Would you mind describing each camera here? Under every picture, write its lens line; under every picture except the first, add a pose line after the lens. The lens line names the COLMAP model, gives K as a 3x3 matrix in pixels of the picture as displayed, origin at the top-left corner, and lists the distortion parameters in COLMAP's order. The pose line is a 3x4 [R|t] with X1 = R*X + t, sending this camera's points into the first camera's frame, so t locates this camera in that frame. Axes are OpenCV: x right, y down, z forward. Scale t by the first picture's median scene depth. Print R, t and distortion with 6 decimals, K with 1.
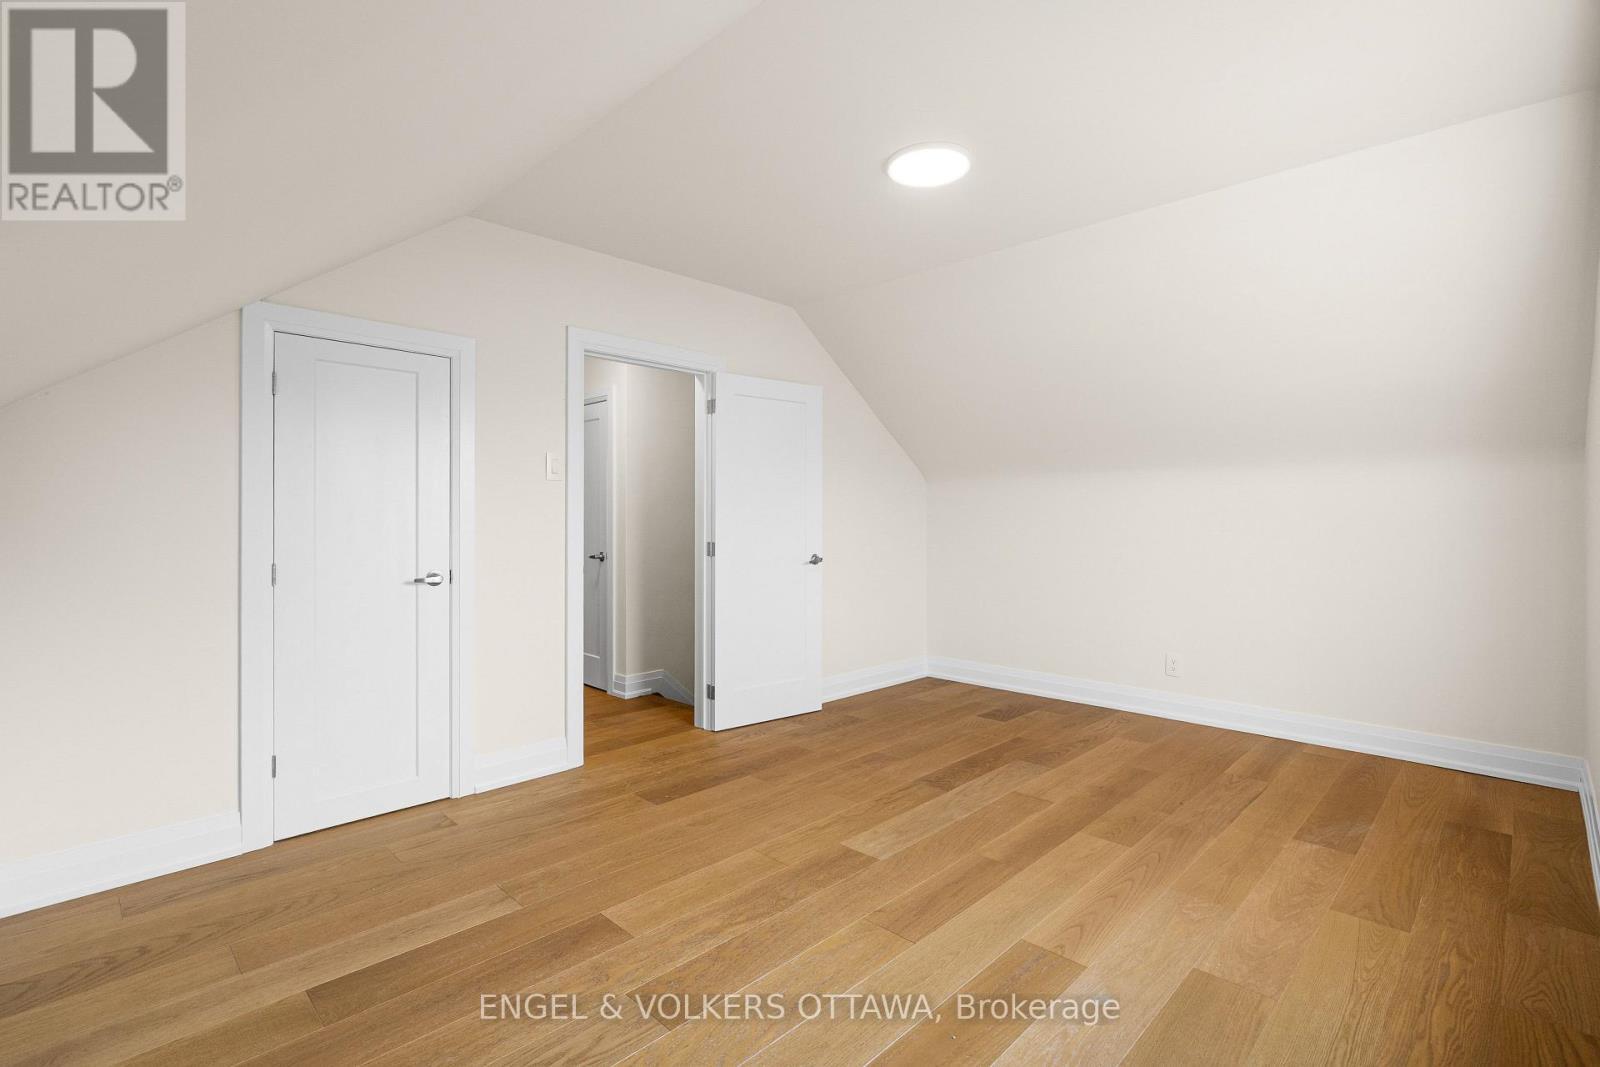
lens RADIAL K [[733.3, 0, 800.0], [0, 733.3, 533.5], [0, 0, 1]] dist [0.002392, 0.000549]
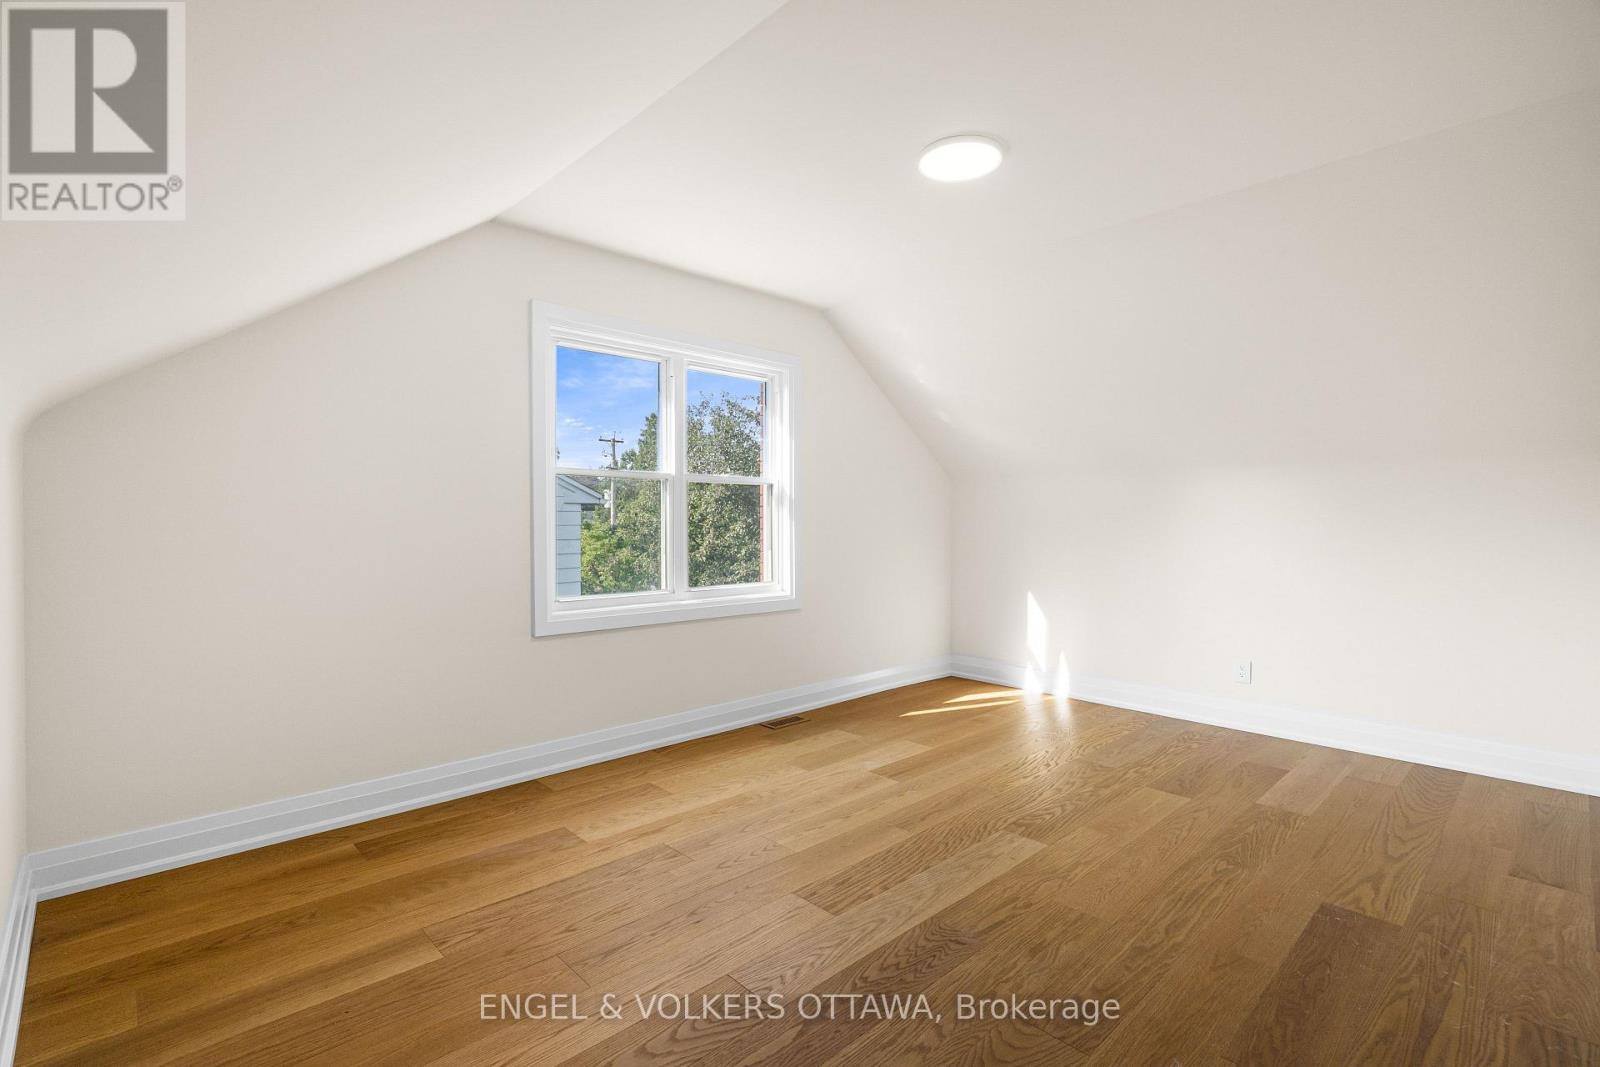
lens RADIAL K [[733.3, 0, 800.0], [0, 733.3, 533.5], [0, 0, 1]] dist [0.002392, 0.000549]
pose [[-0.999467, -0.002510, 0.032559, 0.355172], [-0.001298, 0.999307, 0.037187, -0.036672], [-0.032630, 0.037124, -0.998778, 1.965583]]
